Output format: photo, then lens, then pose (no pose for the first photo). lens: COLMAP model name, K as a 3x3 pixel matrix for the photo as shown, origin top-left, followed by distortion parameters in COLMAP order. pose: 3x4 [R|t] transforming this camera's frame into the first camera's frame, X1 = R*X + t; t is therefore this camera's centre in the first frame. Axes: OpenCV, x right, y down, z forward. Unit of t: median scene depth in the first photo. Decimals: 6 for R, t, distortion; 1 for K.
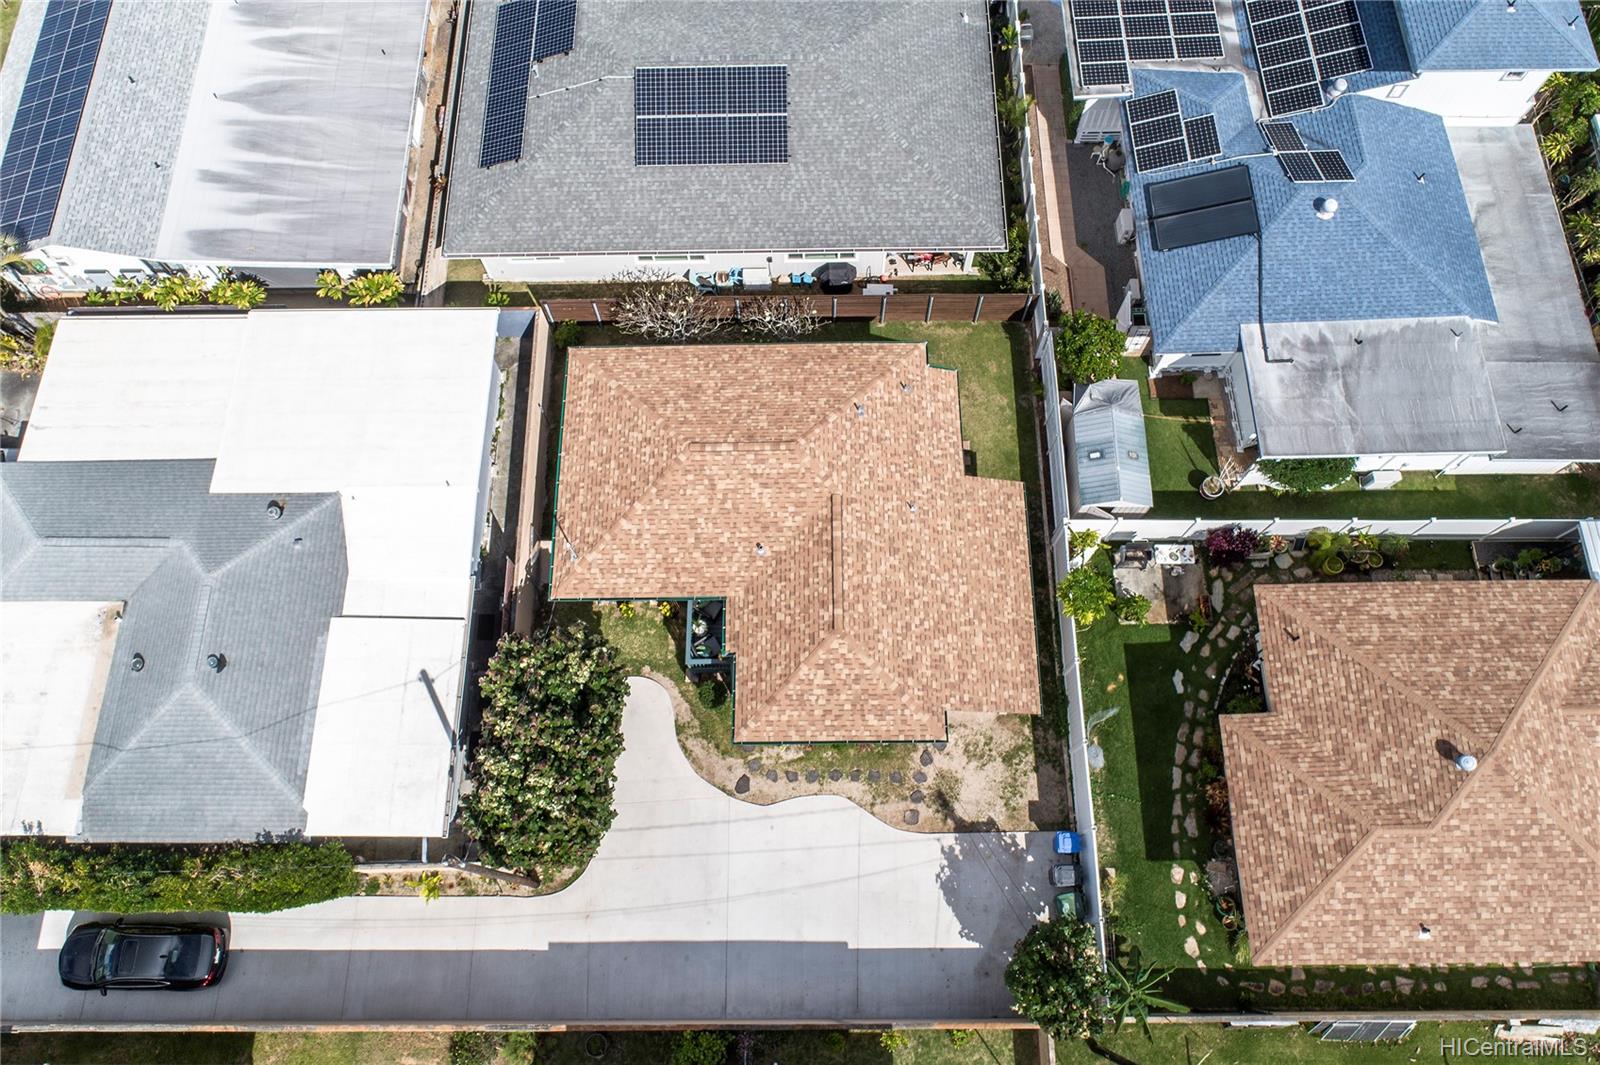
lens RADIAL K [[1109.7, 0, 800.0], [0, 1109.7, 532.5], [0, 0, 1]] dist [-0.038027, 0.043869]
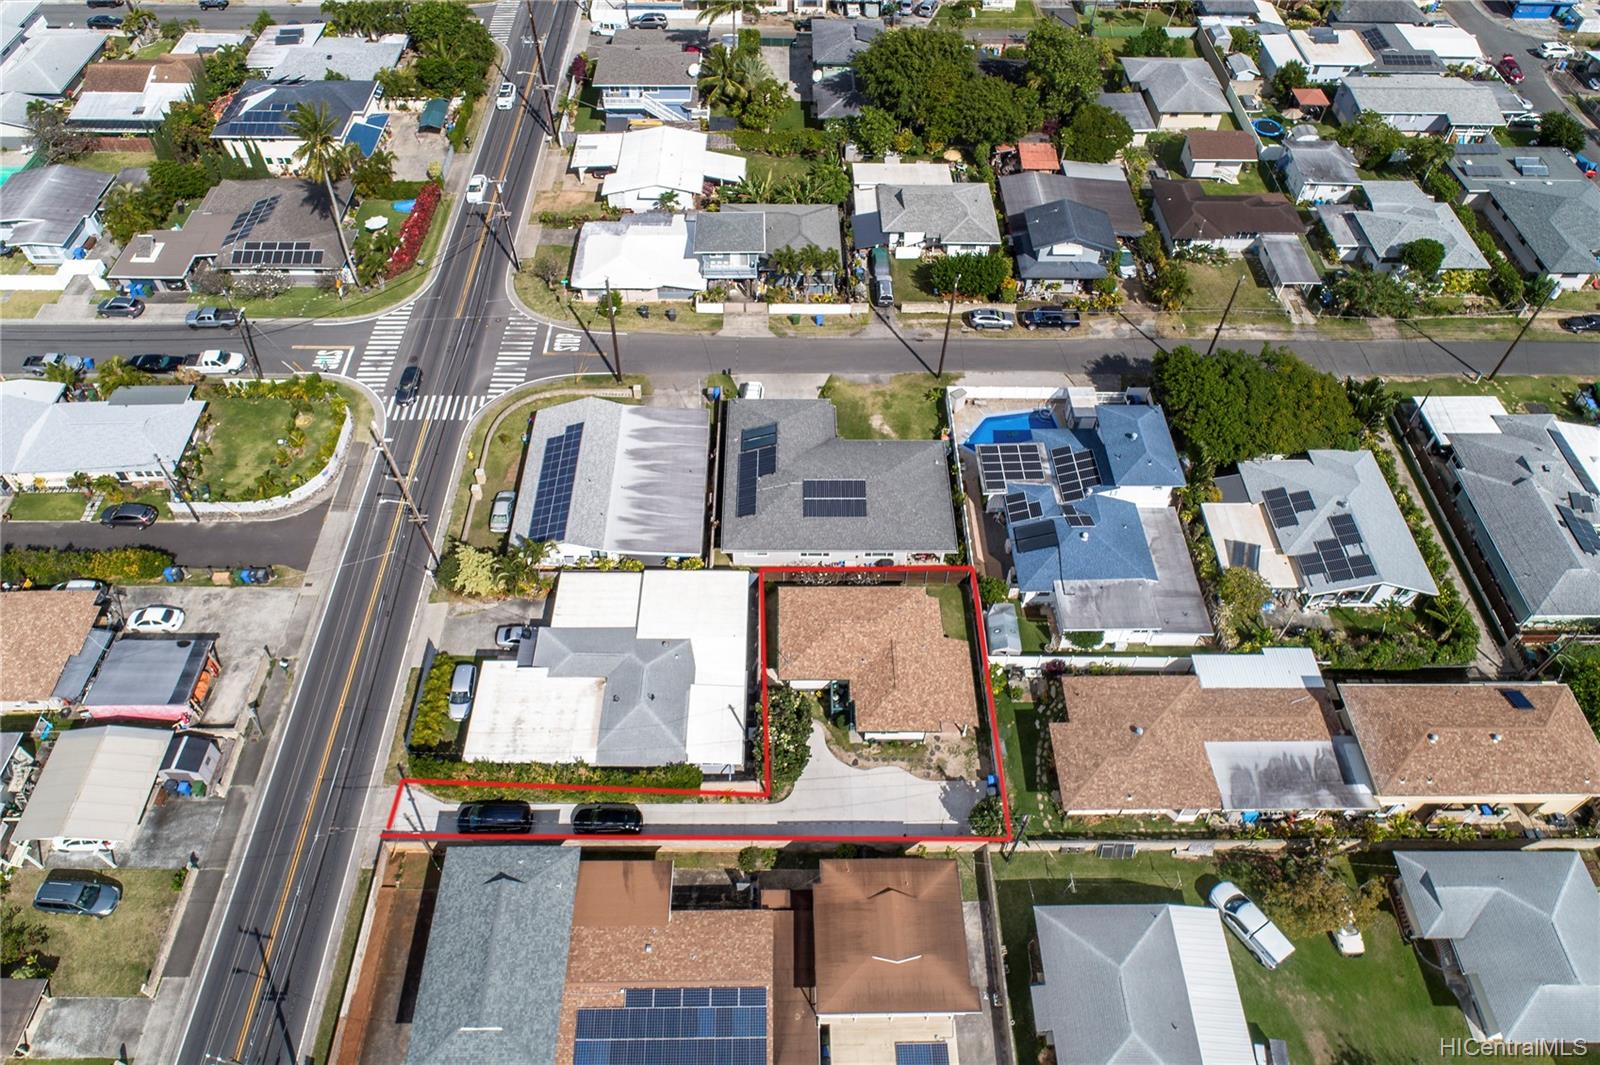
lens RADIAL K [[1115.4, 0, 806.6], [0, 1115.4, 508.9], [0, 0, 1]] dist [-0.000477, 0.000826]
pose [[0.999457, 0.015672, 0.028968, -0.233821], [-0.004323, 0.934345, -0.356345, 0.572344], [-0.032651, 0.356026, 0.933905, -1.414752]]
